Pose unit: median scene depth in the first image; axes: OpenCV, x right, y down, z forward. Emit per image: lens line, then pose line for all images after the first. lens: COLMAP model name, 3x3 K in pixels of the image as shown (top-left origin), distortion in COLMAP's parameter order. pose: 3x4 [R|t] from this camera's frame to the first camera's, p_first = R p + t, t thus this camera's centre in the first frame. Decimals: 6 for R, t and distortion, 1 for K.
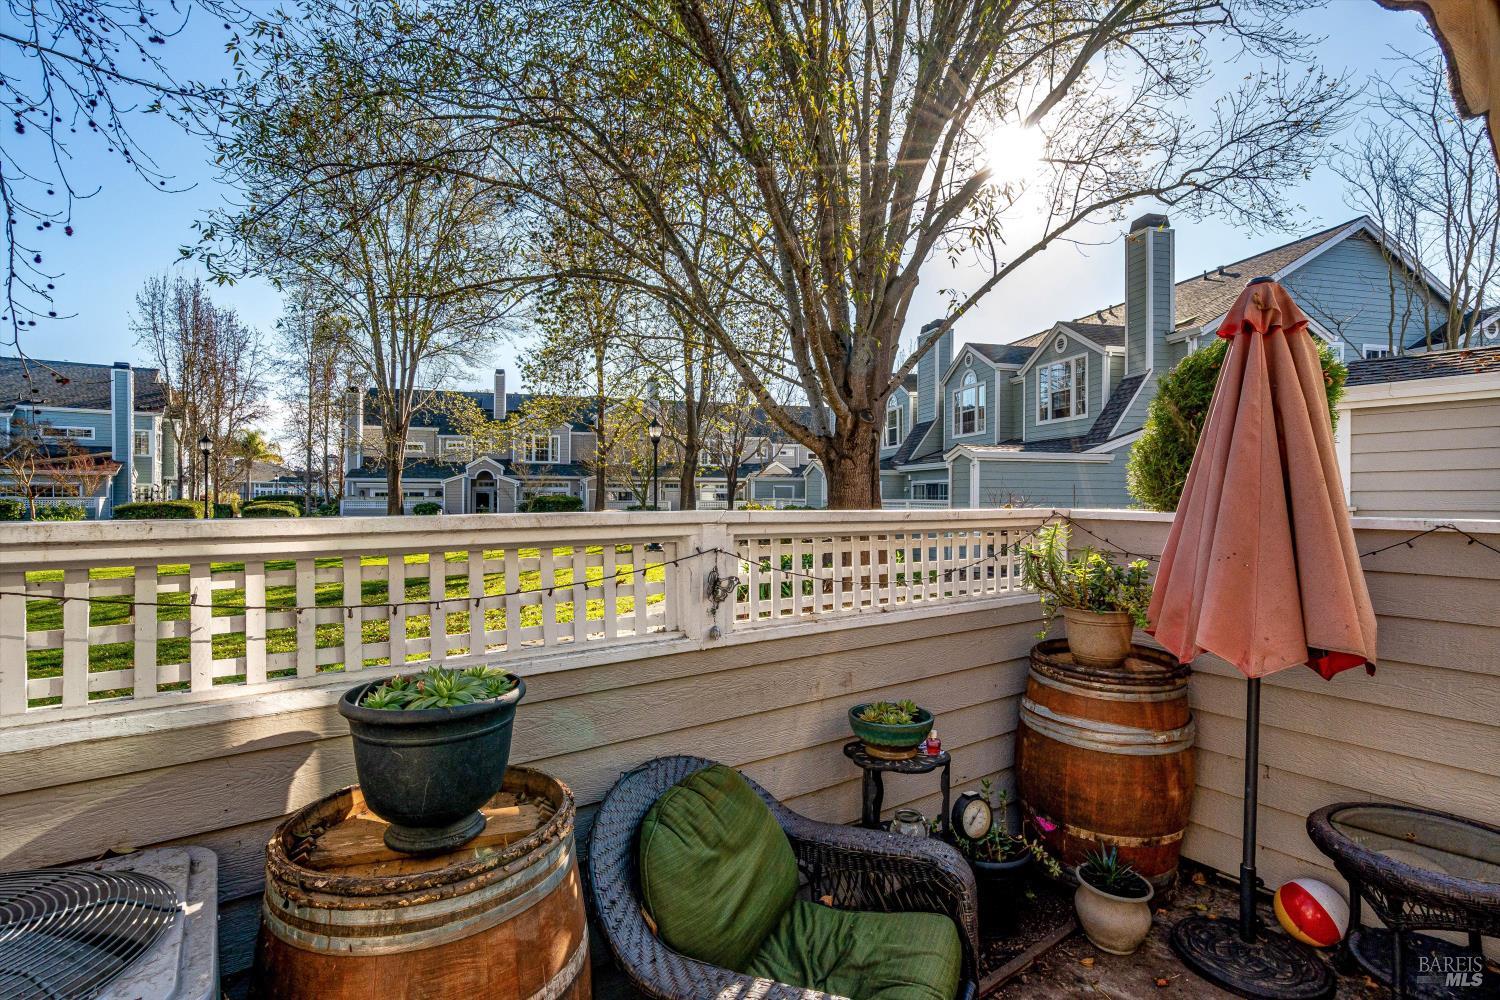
lens RADIAL K [[760.2, 0, 750.0], [0, 760.2, 500.0], [0, 0, 1]] dist [0.022841, 0.000407]
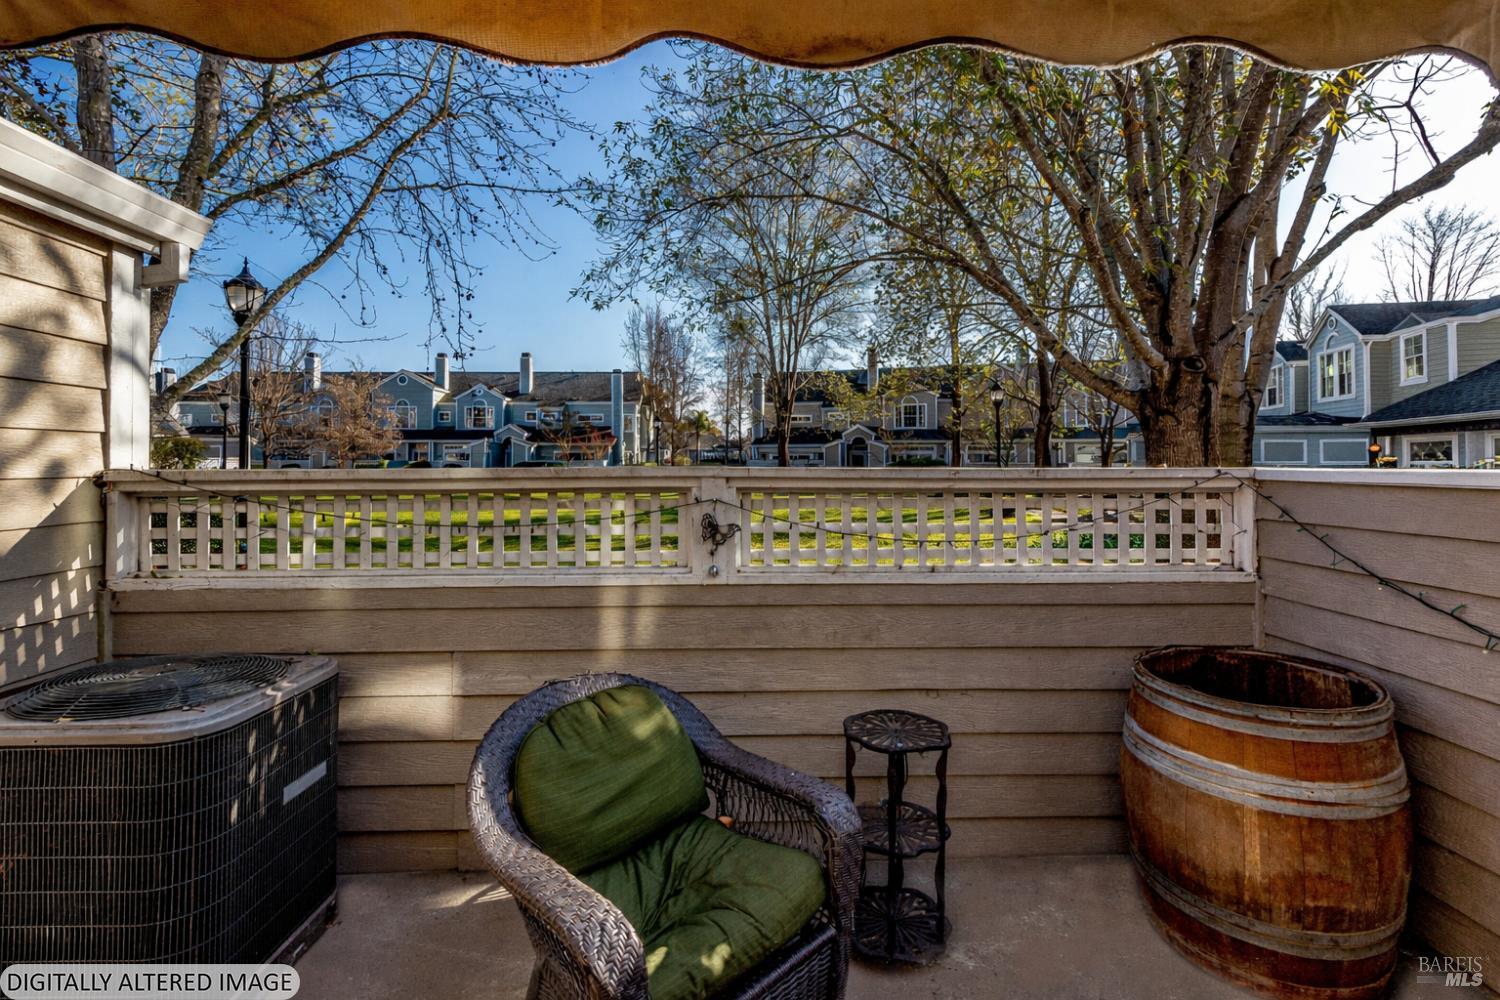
lens RADIAL K [[683.9, 0, 750.5], [0, 683.9, 513.4], [0, 0, 1]] dist [-0.001073, 0.000358]
pose [[0.823982, 0.041227, -0.565114, 0.135358], [0.000410, 0.997306, 0.073355, 0.002116], [0.566616, -0.060675, 0.821745, 0.039743]]
